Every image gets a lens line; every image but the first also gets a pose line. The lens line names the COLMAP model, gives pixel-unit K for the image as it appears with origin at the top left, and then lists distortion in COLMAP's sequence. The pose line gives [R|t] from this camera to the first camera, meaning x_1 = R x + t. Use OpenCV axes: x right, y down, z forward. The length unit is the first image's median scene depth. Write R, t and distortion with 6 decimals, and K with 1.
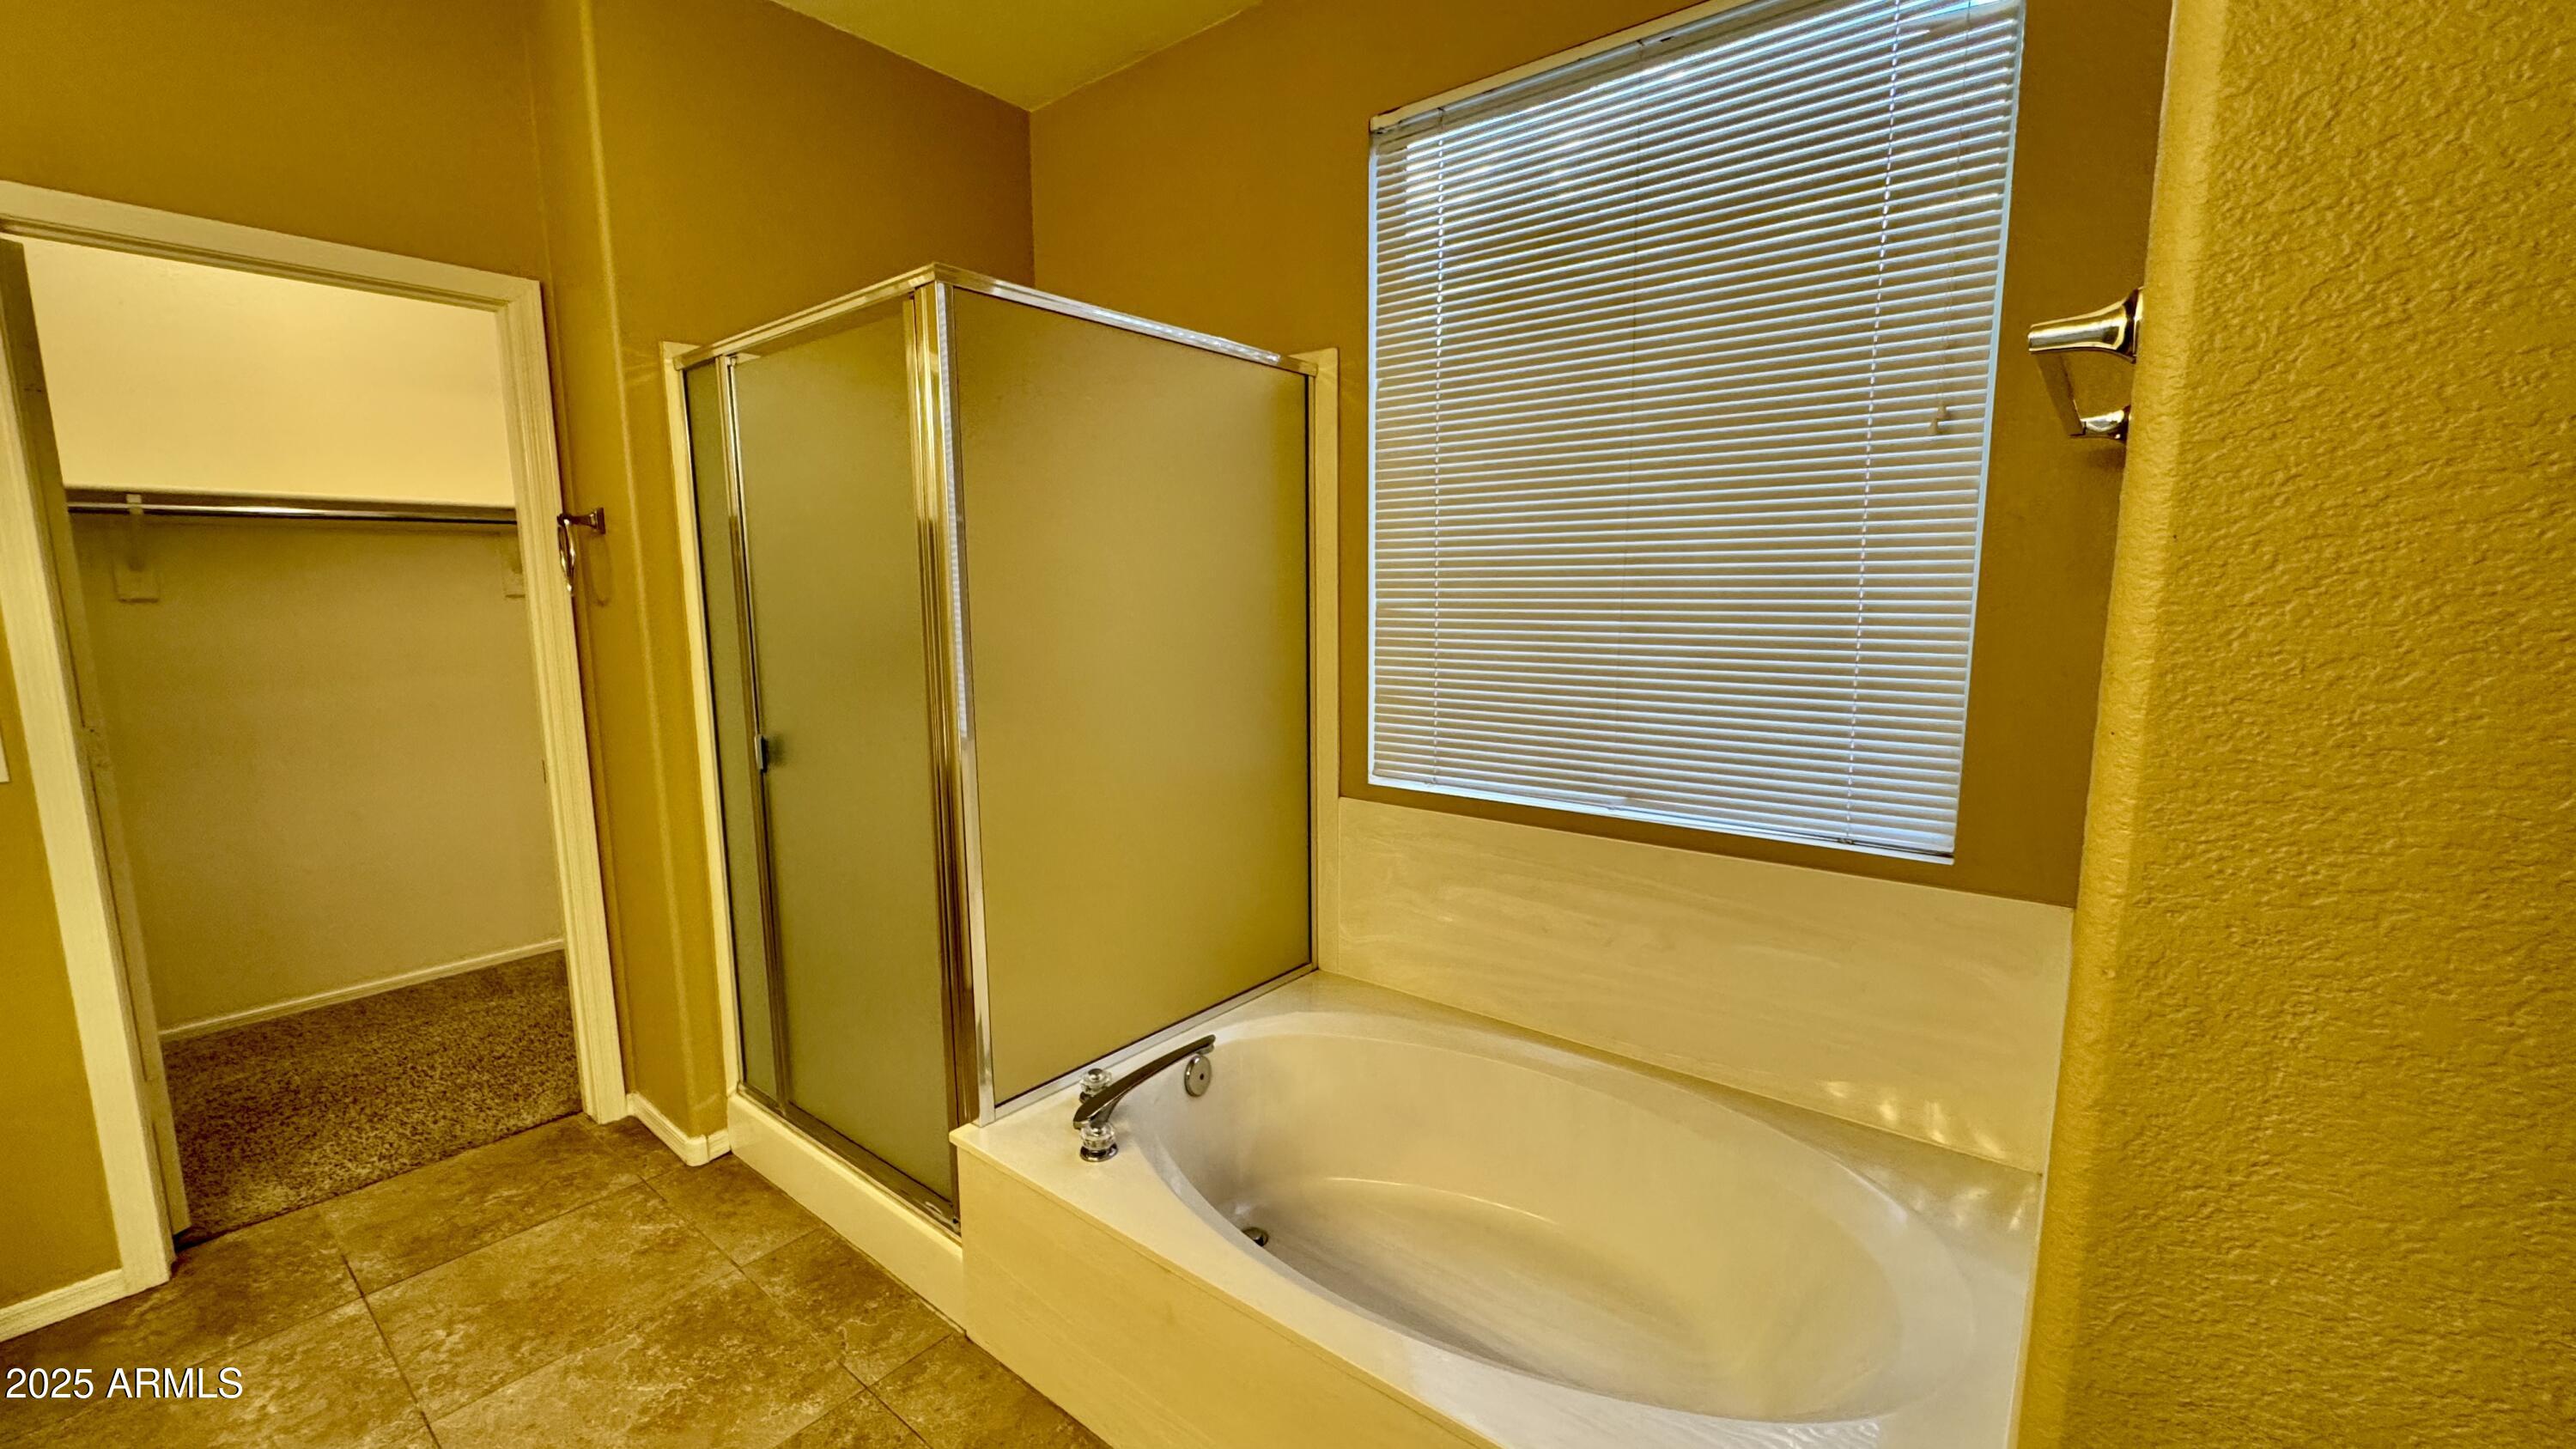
lens RADIAL K [[1023.8, 0, 1288.0], [0, 1023.8, 724.5], [0, 0, 1]] dist [-0.003252, -0.000504]
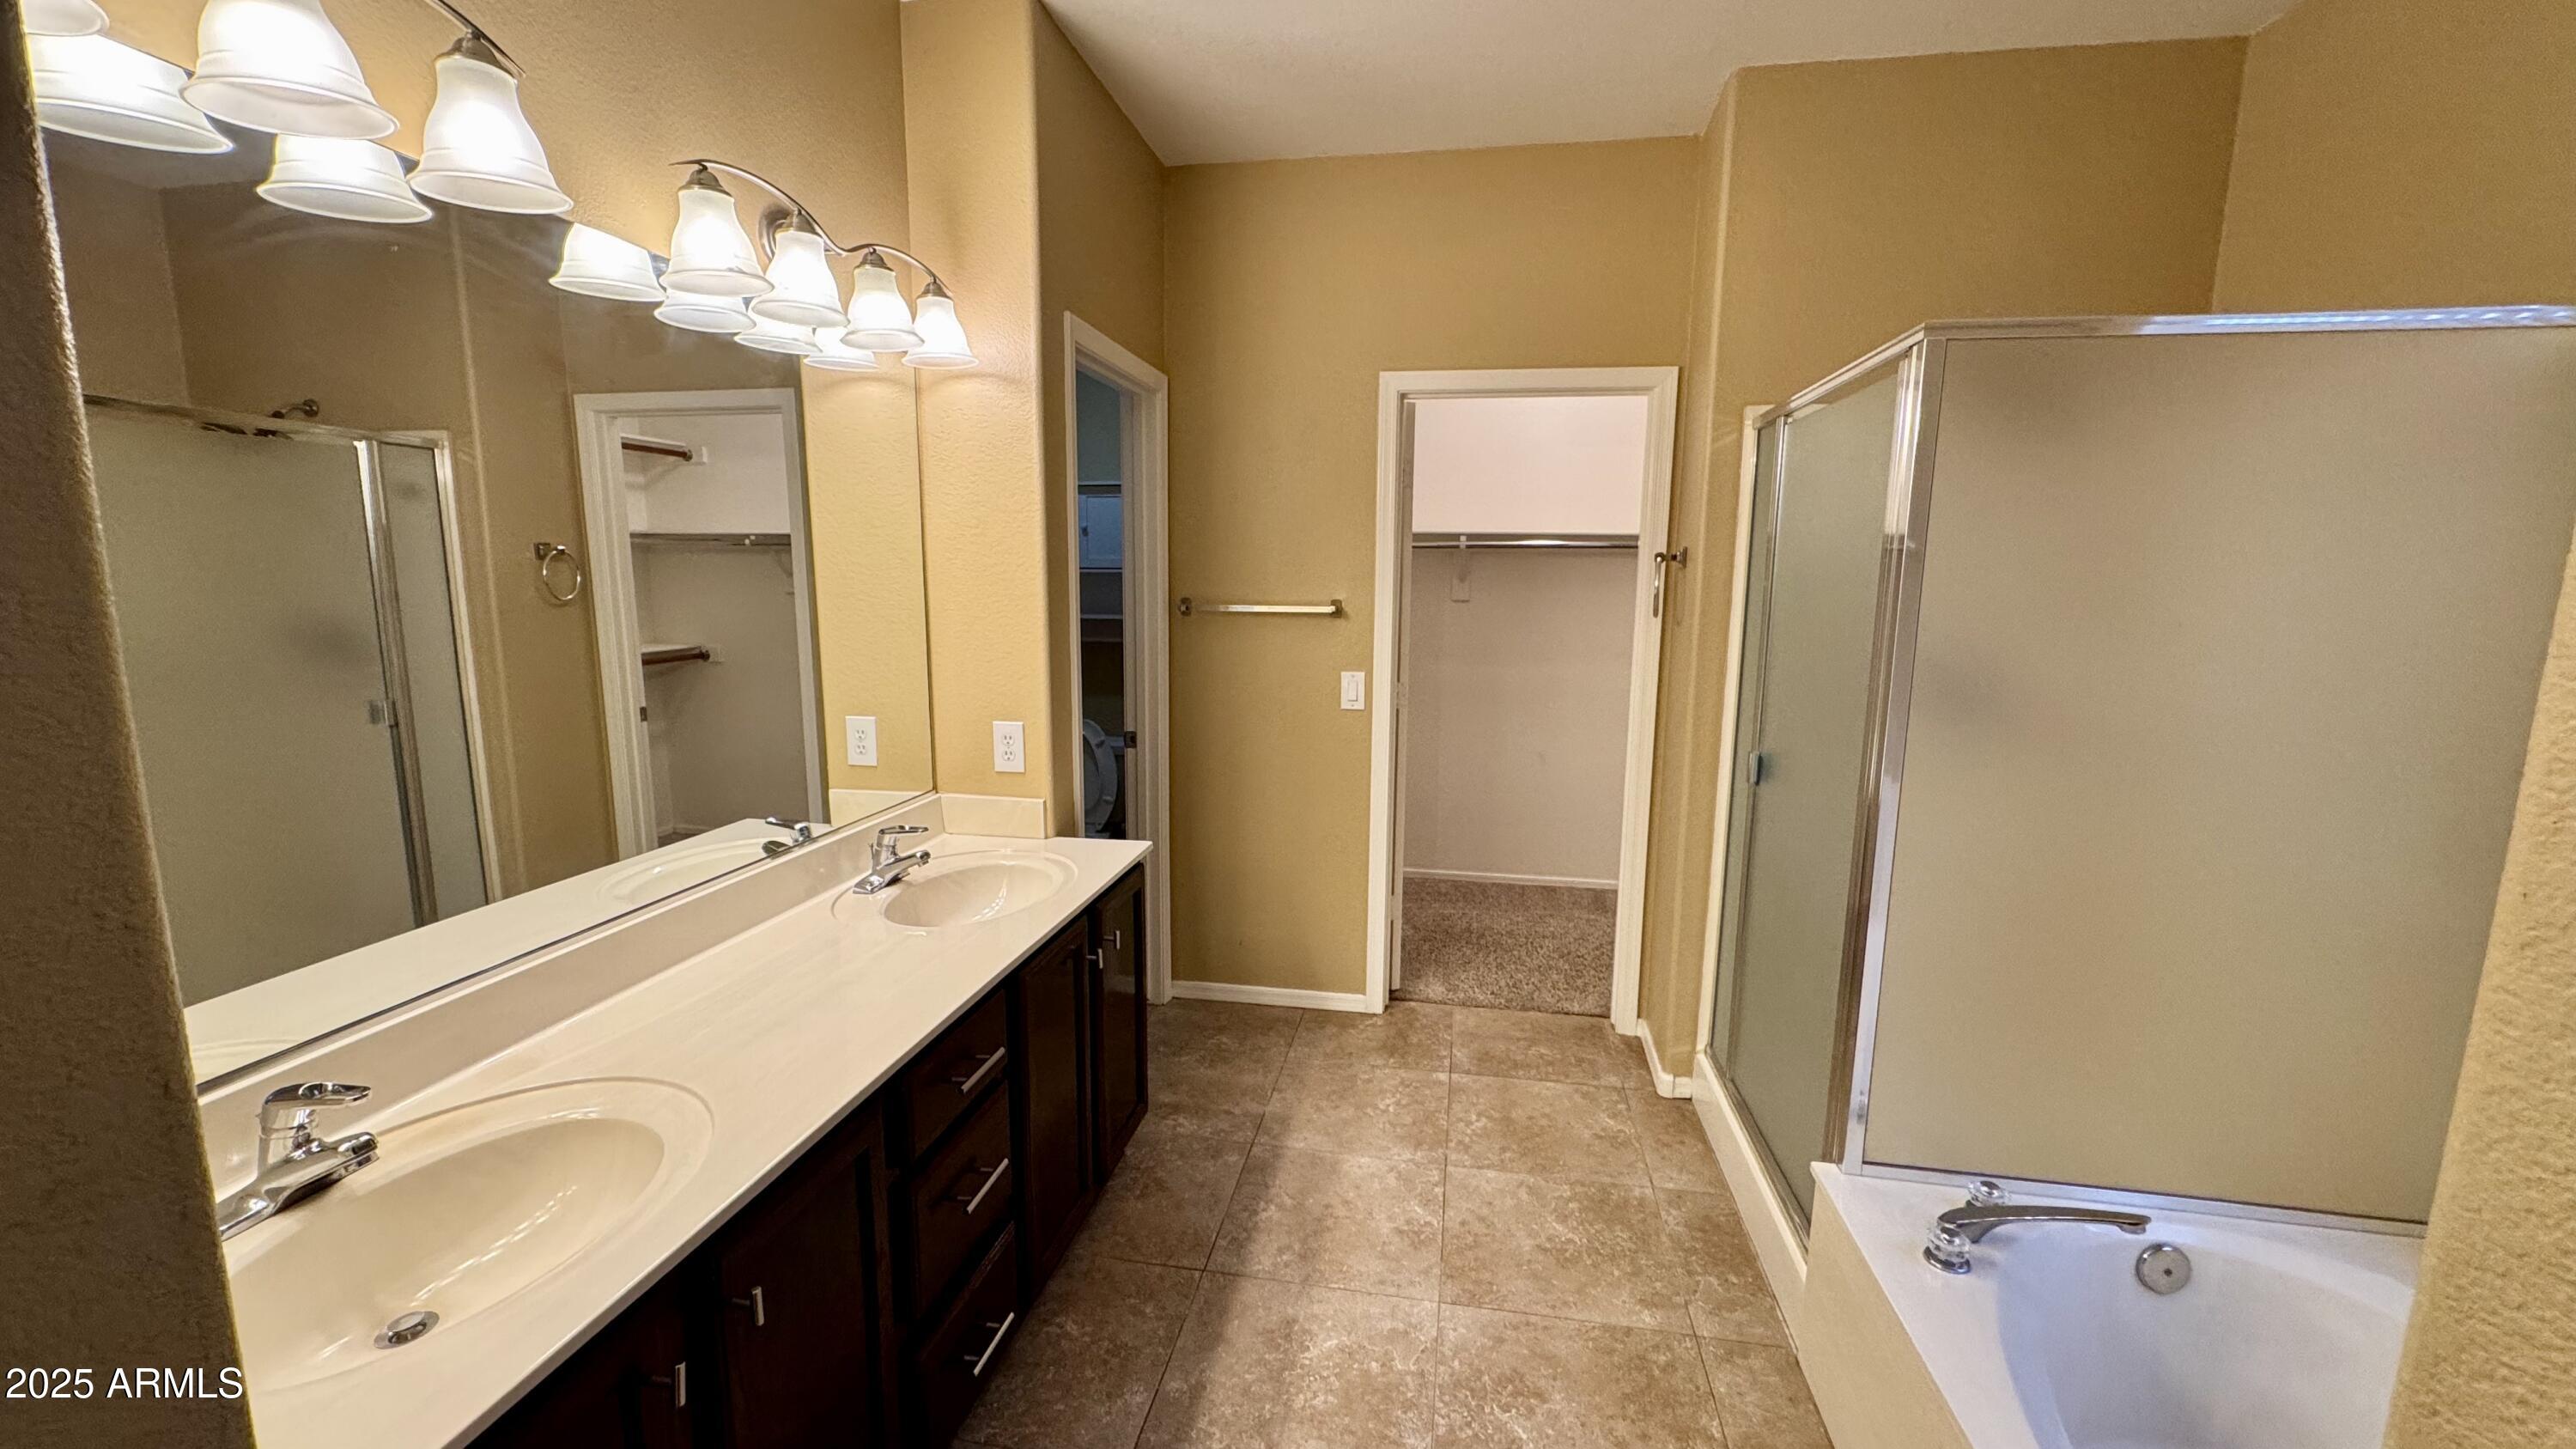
lens RADIAL K [[1027.6, 0, 1288.0], [0, 1027.6, 724.5], [0, 0, 1]] dist [-0.001179, 0.000644]
pose [[0.479429, 0.141798, -0.866049, 0.213481], [-0.133763, 0.987136, 0.087575, -0.049968], [0.867327, 0.073859, 0.492229, -0.006097]]
